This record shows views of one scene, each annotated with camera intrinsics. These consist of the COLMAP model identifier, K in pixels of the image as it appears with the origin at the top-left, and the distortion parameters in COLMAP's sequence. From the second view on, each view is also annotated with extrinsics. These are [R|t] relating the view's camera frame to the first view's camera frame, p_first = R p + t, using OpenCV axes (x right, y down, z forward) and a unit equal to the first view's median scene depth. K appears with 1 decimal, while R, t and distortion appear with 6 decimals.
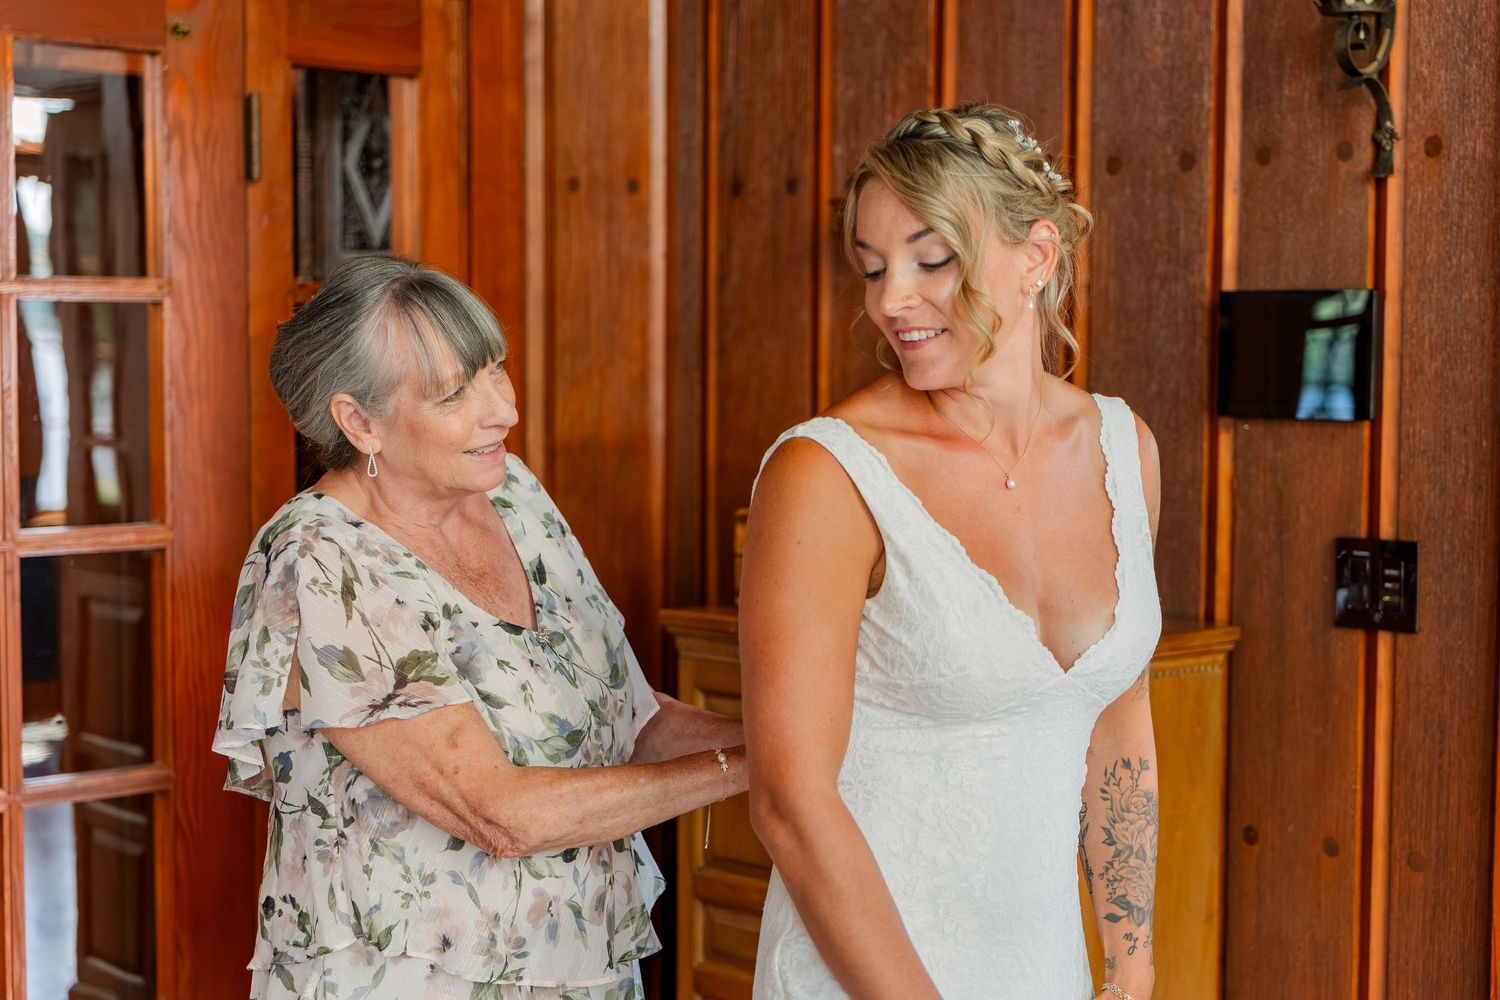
lens RADIAL K [[2667.4, 0, 755.3], [0, 2667.4, 505.1], [0, 0, 1]] dist [-0.019827, 0.000000]
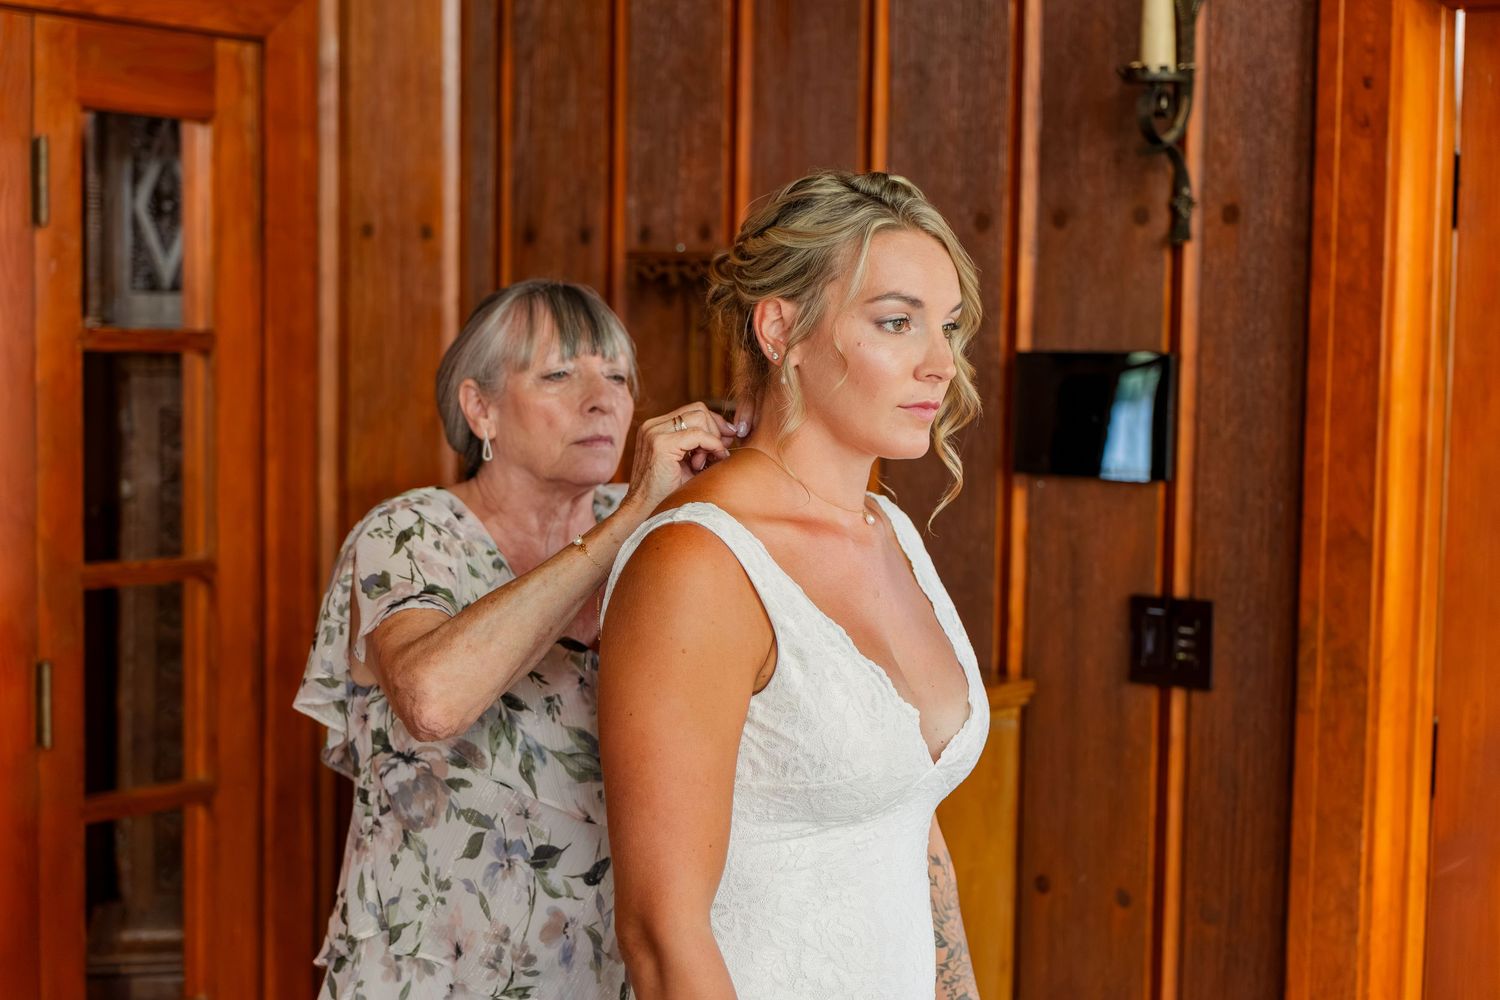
lens RADIAL K [[2319.3, 0, 742.0], [0, 2319.3, 460.7], [0, 0, 1]] dist [0.011362, 0.000000]
pose [[0.994216, 0.004209, 0.107316, -0.024047], [-0.003282, 0.999956, -0.008813, -0.029563], [-0.107349, 0.008409, 0.994186, 0.128234]]
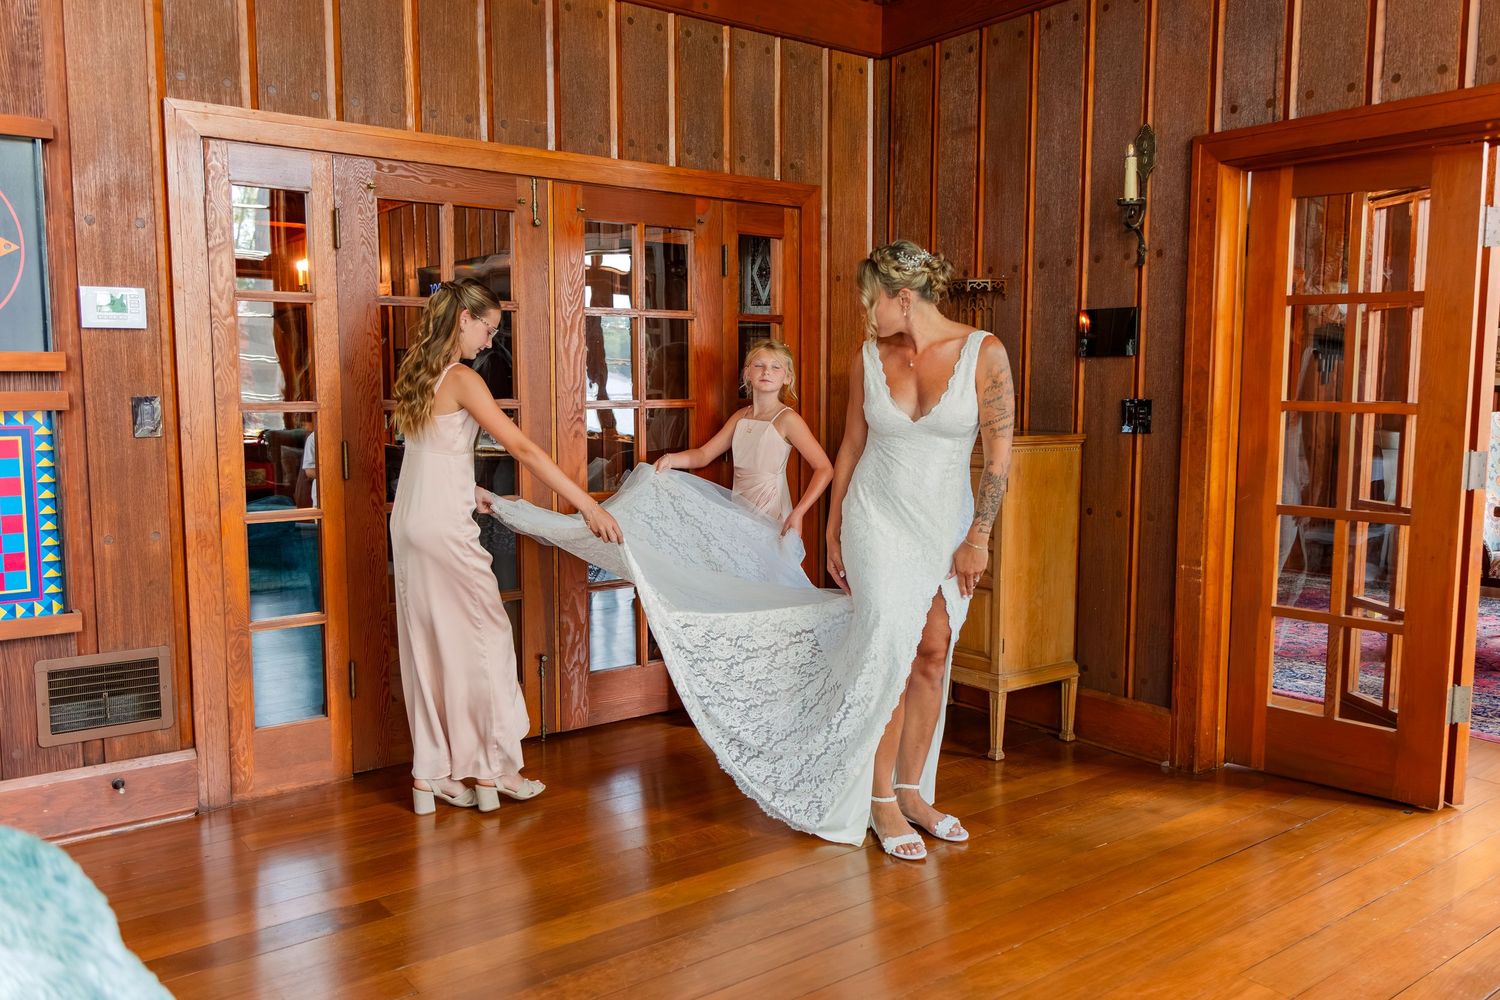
lens RADIAL K [[1252.8, 0, 738.8], [0, 1252.8, 498.5], [0, 0, 1]] dist [0.031035, -0.023766]
pose [[0.992450, 0.007977, -0.122394, -0.012684], [-0.004607, 0.999603, 0.027796, 0.076392], [0.122567, -0.027023, 0.992092, -0.313576]]
